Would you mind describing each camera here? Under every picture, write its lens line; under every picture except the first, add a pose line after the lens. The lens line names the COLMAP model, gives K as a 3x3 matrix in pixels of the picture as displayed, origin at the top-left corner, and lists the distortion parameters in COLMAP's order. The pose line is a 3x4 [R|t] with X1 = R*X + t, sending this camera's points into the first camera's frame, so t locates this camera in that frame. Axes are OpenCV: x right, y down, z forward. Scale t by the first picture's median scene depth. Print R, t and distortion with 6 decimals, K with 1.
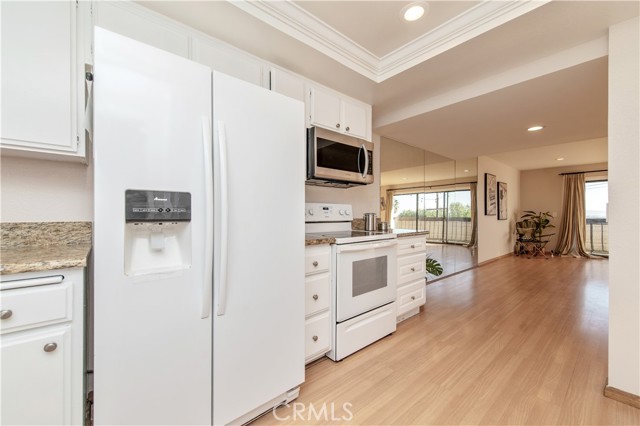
lens RADIAL K [[255.1, 0, 320.0], [0, 255.1, 213.0], [0, 0, 1]] dist [0.000112, -0.000021]
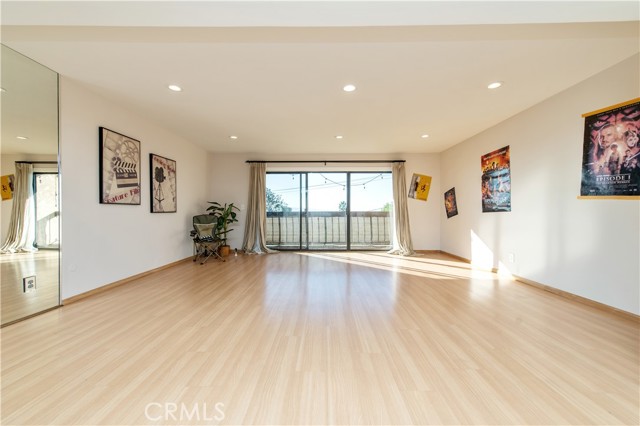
lens RADIAL K [[248.6, 0, 320.3], [0, 248.6, 209.1], [0, 0, 1]] dist [0.011318, -0.000213]
pose [[0.655368, 0.011780, 0.755218, 0.482539], [-0.006532, 0.999929, -0.009929, 0.022139], [-0.755282, 0.001574, 0.655399, 0.250452]]
